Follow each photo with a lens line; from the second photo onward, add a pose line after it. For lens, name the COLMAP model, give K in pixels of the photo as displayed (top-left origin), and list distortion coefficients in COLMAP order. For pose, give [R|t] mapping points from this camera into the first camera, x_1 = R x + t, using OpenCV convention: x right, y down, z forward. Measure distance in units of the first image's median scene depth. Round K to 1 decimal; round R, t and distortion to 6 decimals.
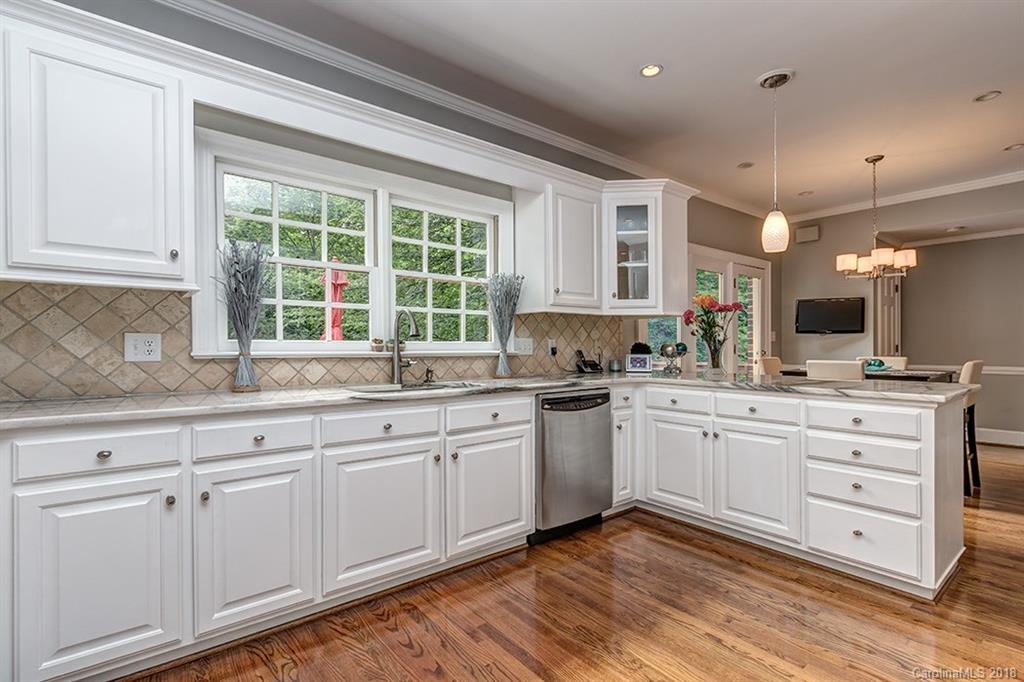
lens RADIAL K [[479.2, 0, 510.0], [0, 479.2, 352.2], [0, 0, 1]] dist [0.000109, 0.000066]
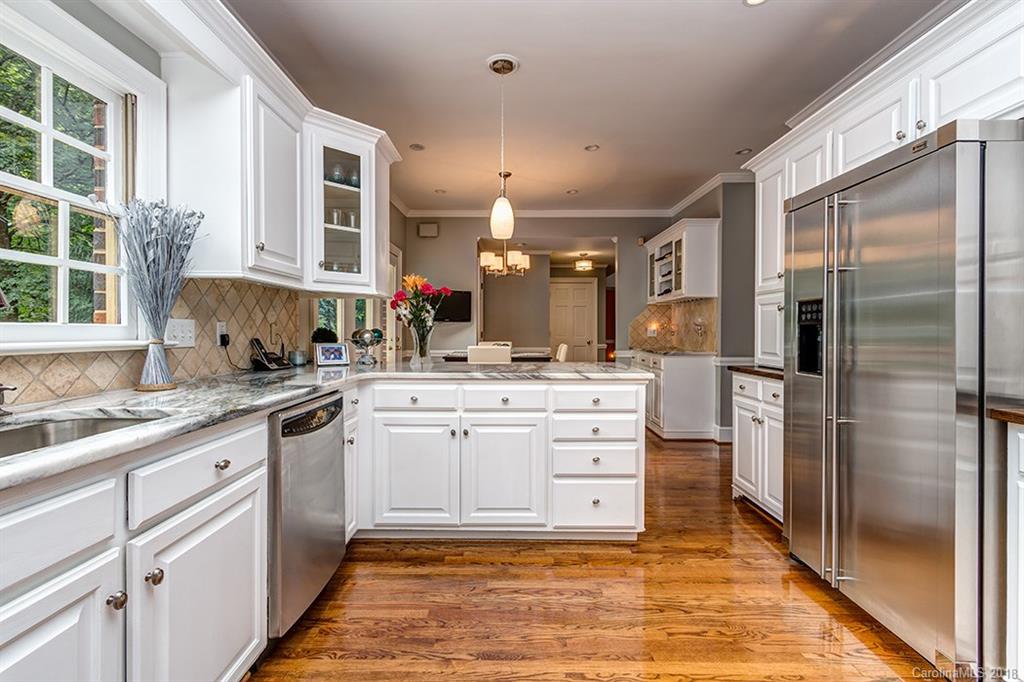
lens RADIAL K [[472.1, 0, 511.8], [0, 472.1, 335.4], [0, 0, 1]] dist [0.000878, 0.000027]
pose [[0.630727, -0.002853, 0.776000, -0.180443], [0.006208, 0.999980, -0.001369, -0.006187], [-0.775980, 0.005681, 0.630732, 0.335598]]
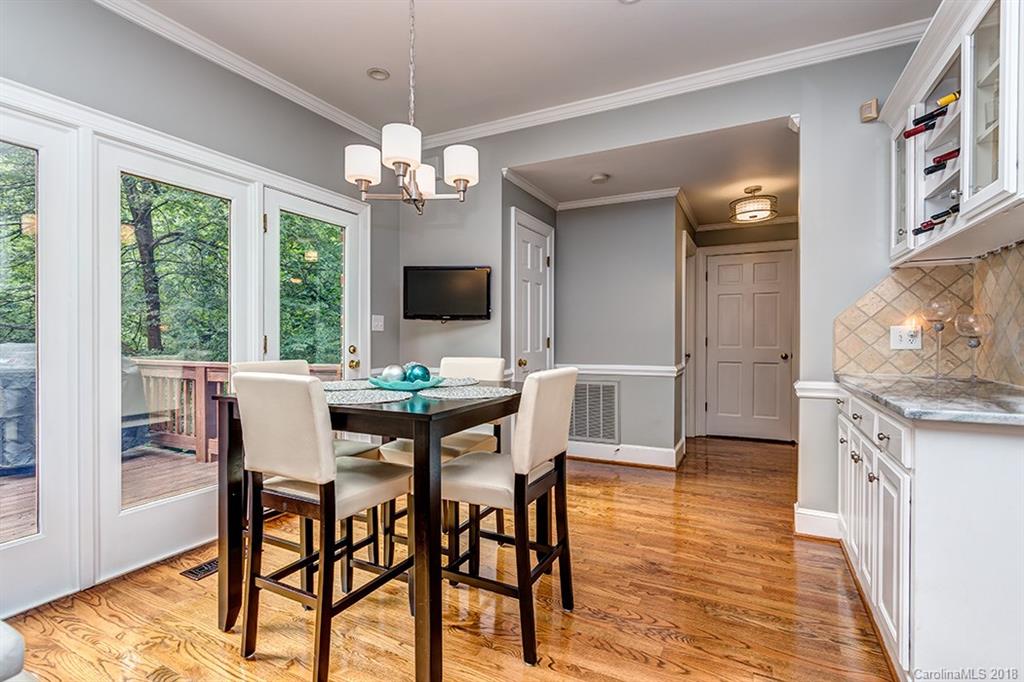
lens RADIAL K [[471.4, 0, 509.8], [0, 471.4, 339.8], [0, 0, 1]] dist [0.000857, -0.000136]
pose [[0.918059, -0.000153, 0.396444, 0.907932], [0.003853, 0.999956, -0.008538, -0.010767], [-0.396425, 0.009366, 0.918019, 0.704904]]
